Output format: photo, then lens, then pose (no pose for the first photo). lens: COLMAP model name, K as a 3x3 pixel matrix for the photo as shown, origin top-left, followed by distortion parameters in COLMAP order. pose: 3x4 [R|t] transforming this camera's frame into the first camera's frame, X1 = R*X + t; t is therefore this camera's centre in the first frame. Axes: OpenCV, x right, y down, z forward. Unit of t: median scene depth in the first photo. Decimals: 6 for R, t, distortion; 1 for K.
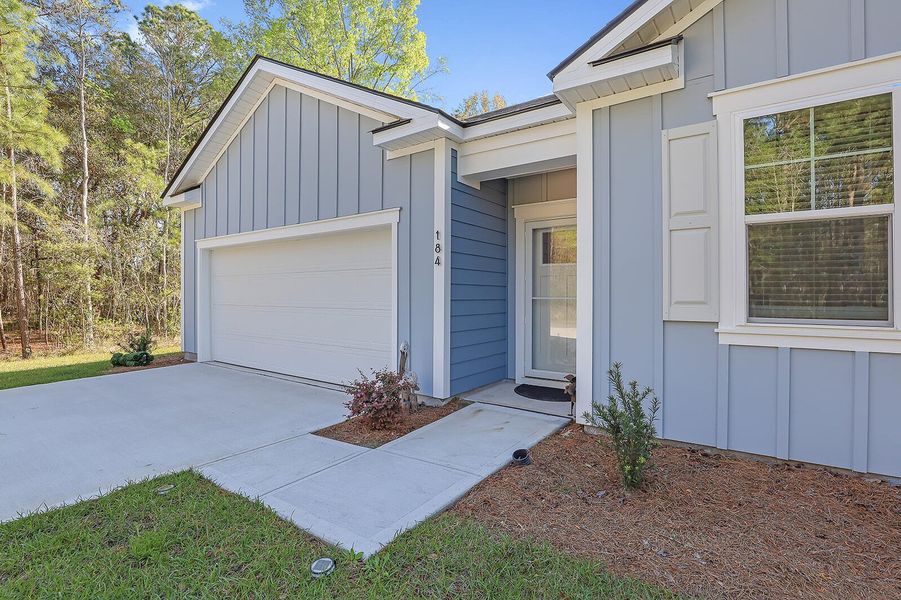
lens RADIAL K [[435.3, 0, 446.7], [0, 435.3, 297.2], [0, 0, 1]] dist [-0.037044, -0.000261]
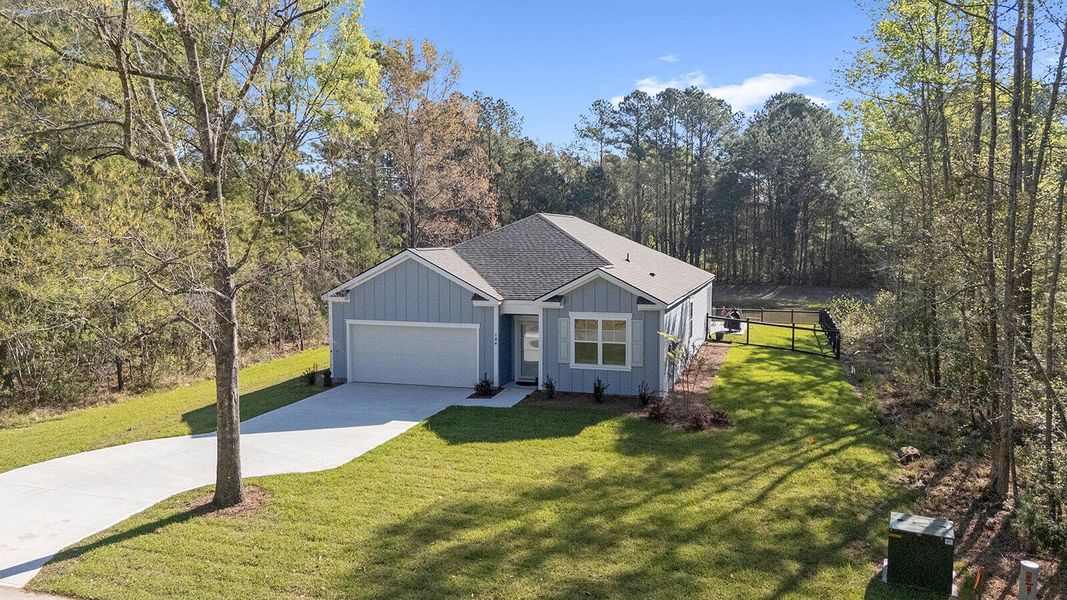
lens RADIAL K [[804.7, 0, 537.8], [0, 804.7, 302.3], [0, 0, 1]] dist [0.042840, -0.009723]
pose [[0.946668, -0.026563, 0.321115, -1.568026], [0.002522, 0.997176, 0.075054, -0.803373], [-0.322202, -0.070241, 0.944062, -4.494772]]
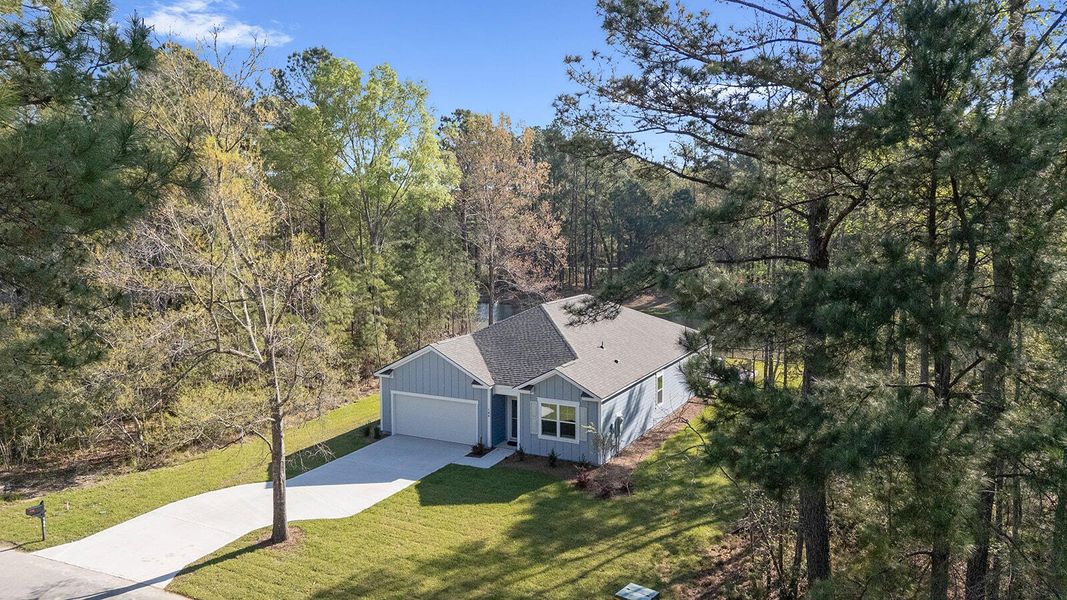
lens RADIAL K [[804.7, 0, 535.2], [0, 804.7, 292.5], [0, 0, 1]] dist [0.042840, -0.009723]
pose [[0.989083, -0.019336, 0.146088, -0.702410], [0.005426, 0.995460, 0.095022, -2.044582], [-0.147262, -0.093192, 0.984697, -6.776813]]
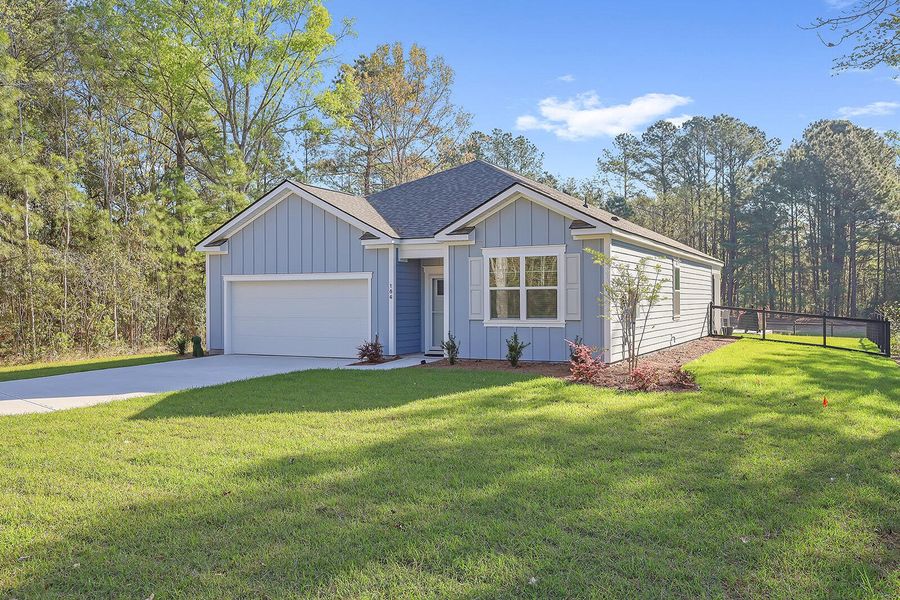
lens RADIAL K [[766.5, 0, 444.5], [0, 766.5, 303.6], [0, 0, 1]] dist [-0.005897, 0.023889]
pose [[0.988892, -0.006053, 0.148511, -0.347479], [0.006334, 0.999979, -0.001416, -0.037707], [-0.148499, 0.002341, 0.988910, -3.134591]]
